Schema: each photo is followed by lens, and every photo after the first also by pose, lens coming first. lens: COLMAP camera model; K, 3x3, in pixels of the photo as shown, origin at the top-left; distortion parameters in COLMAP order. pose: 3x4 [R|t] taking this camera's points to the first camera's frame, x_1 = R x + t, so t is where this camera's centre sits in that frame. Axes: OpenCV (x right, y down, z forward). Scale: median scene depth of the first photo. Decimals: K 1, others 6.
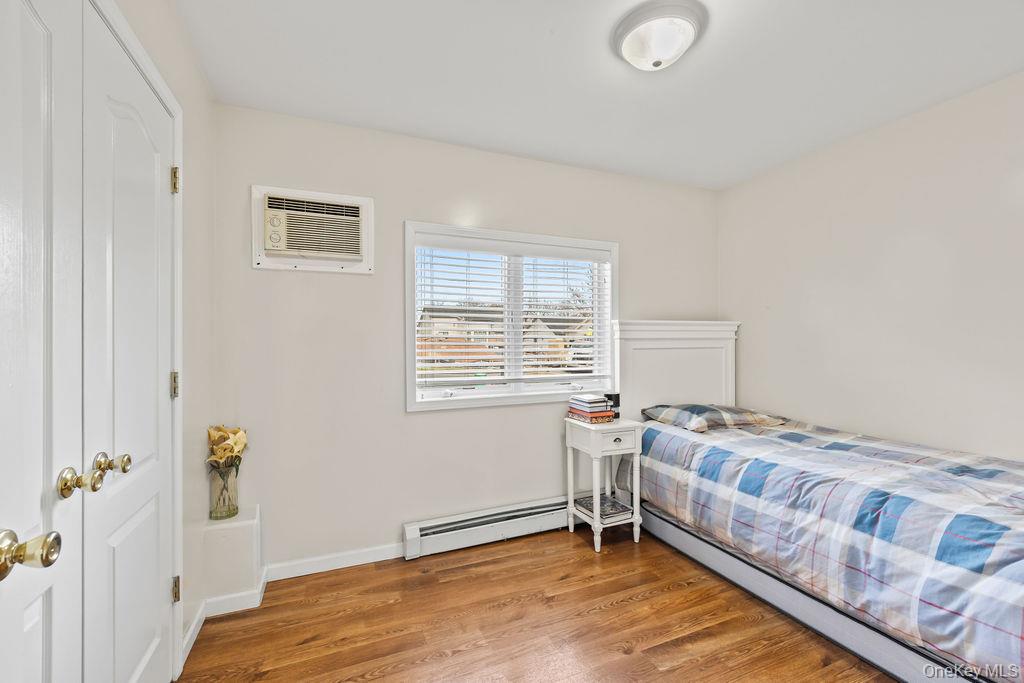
lens RADIAL K [[438.7, 0, 508.8], [0, 438.7, 338.9], [0, 0, 1]] dist [0.000148, -0.000282]
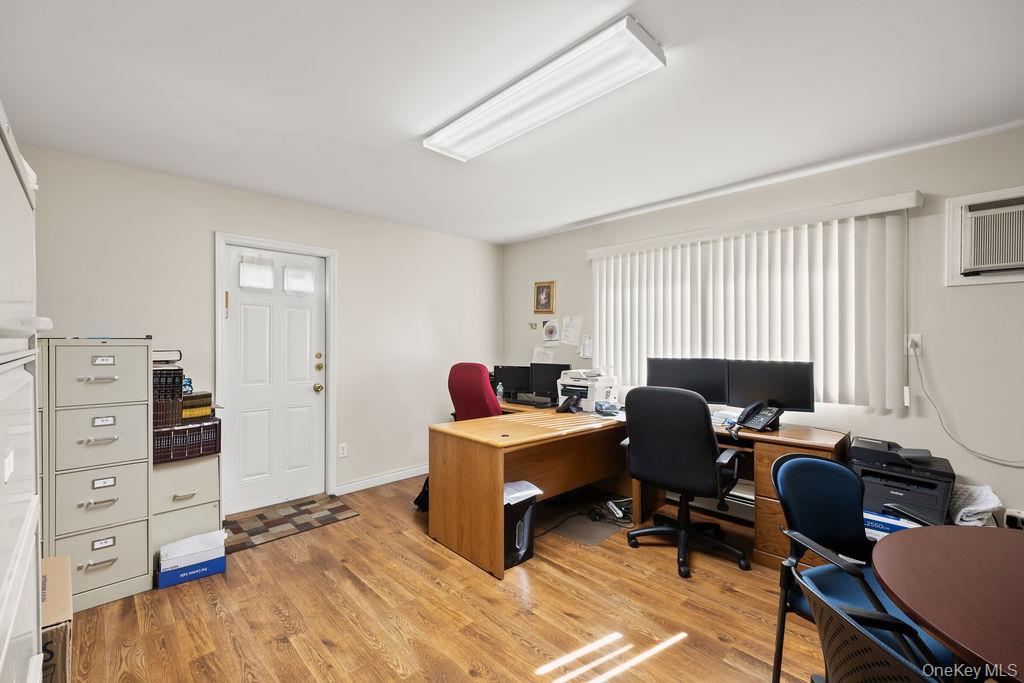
lens RADIAL K [[424.8, 0, 504.6], [0, 424.8, 339.9], [0, 0, 1]] dist [-0.001895, -0.000280]
pose [[0.356920, 0.021865, -0.933879, 1.019781], [0.006423, 0.999645, 0.025859, -0.085248], [0.934113, -0.015228, 0.356653, 1.018638]]
